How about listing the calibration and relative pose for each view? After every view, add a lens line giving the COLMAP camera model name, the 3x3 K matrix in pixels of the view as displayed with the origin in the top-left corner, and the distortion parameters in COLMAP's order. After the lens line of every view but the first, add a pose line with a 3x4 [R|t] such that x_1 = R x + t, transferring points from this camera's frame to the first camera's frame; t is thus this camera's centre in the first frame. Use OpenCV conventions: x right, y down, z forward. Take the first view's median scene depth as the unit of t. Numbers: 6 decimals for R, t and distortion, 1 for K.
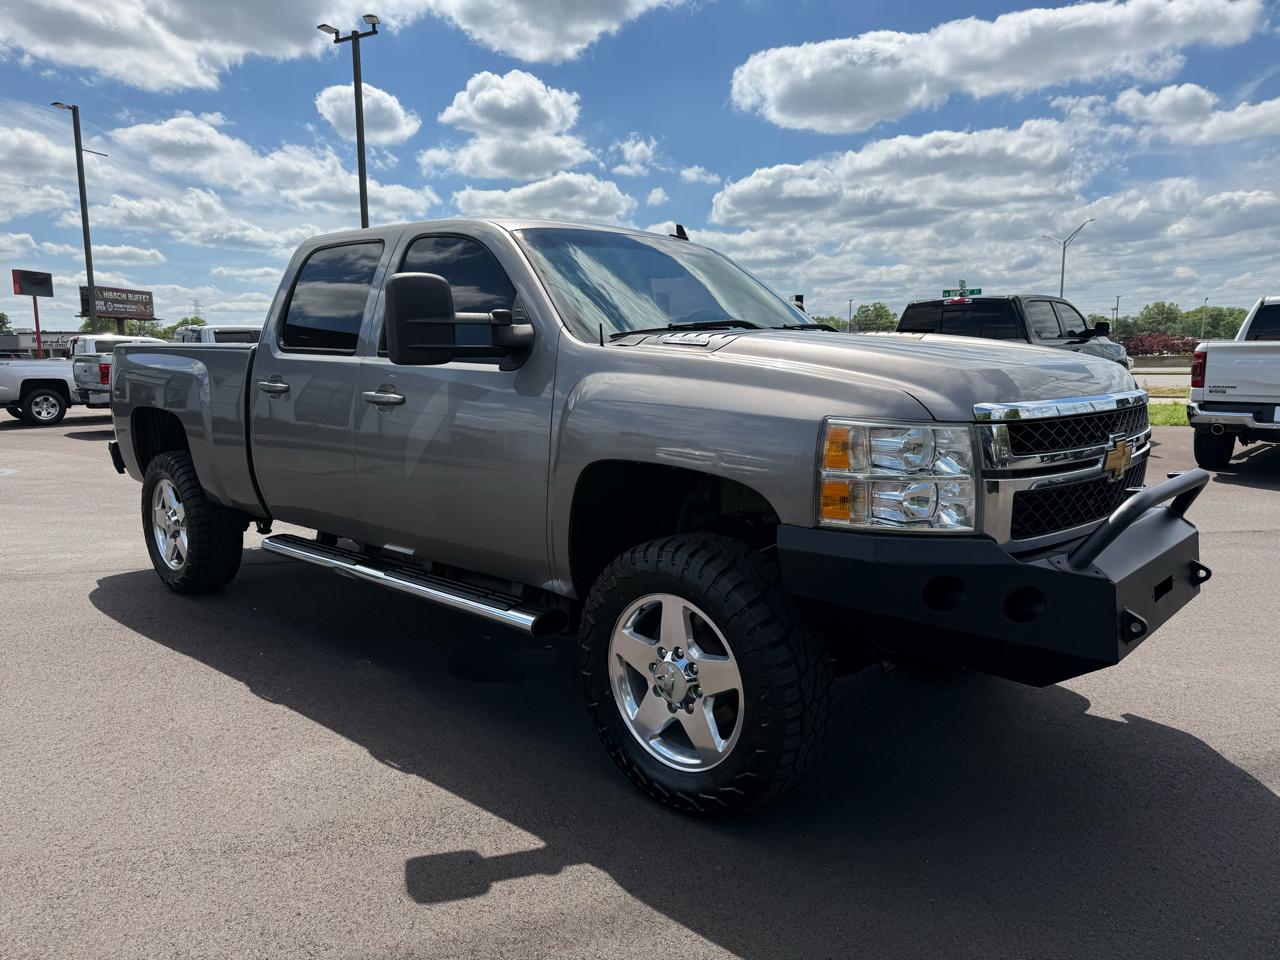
lens RADIAL K [[907.3, 0, 640.0], [0, 907.3, 480.0], [0, 0, 1]] dist [0.039877, -0.063632]
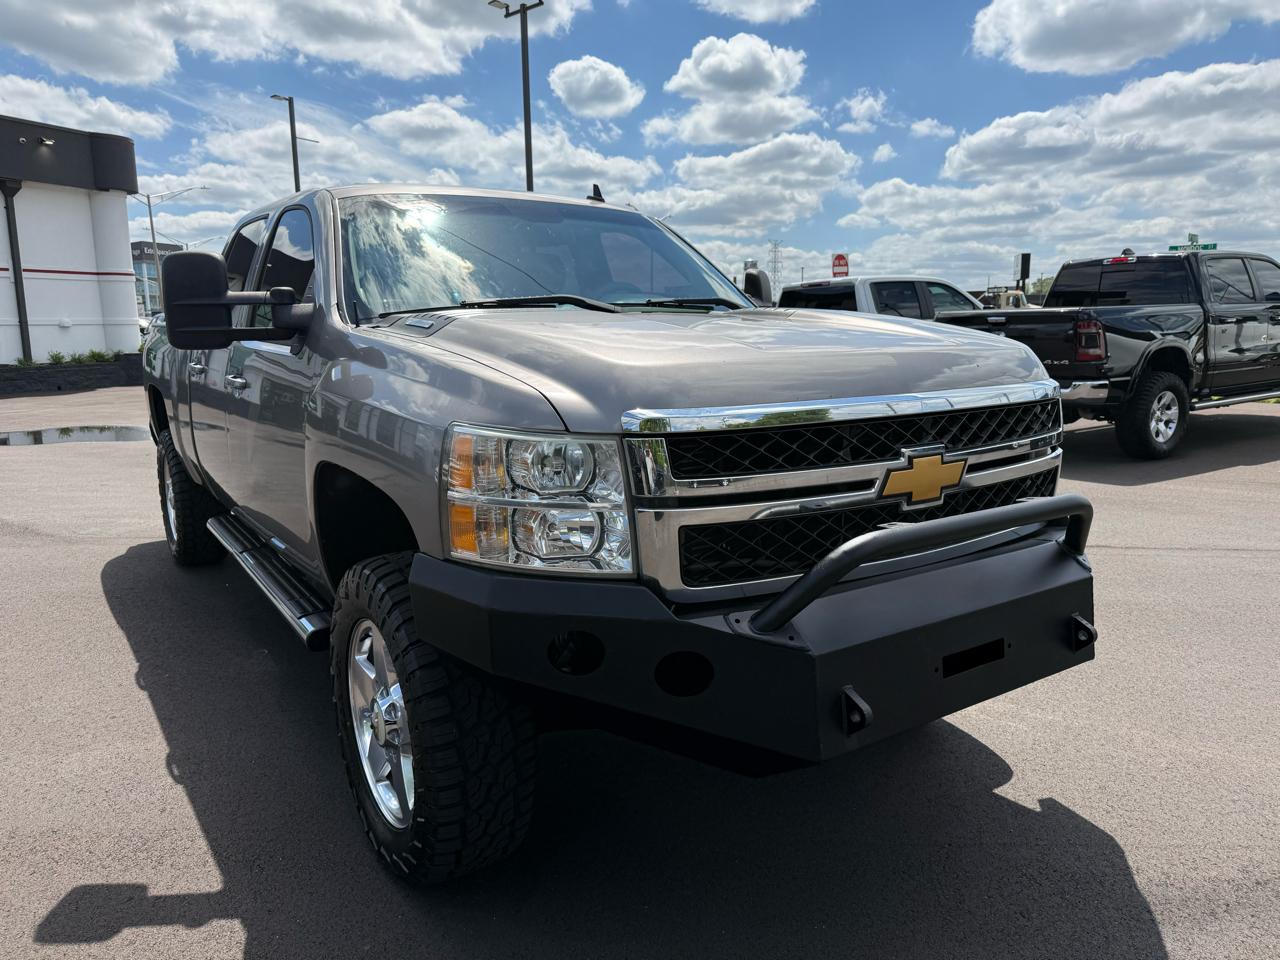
lens RADIAL K [[907.3, 0, 640.0], [0, 907.3, 480.0], [0, 0, 1]] dist [0.039877, -0.063632]
pose [[0.972750, 0.030972, -0.229780, 0.501116], [-0.022927, 0.999030, 0.037599, -0.047919], [0.230722, -0.031306, 0.972516, 0.236864]]
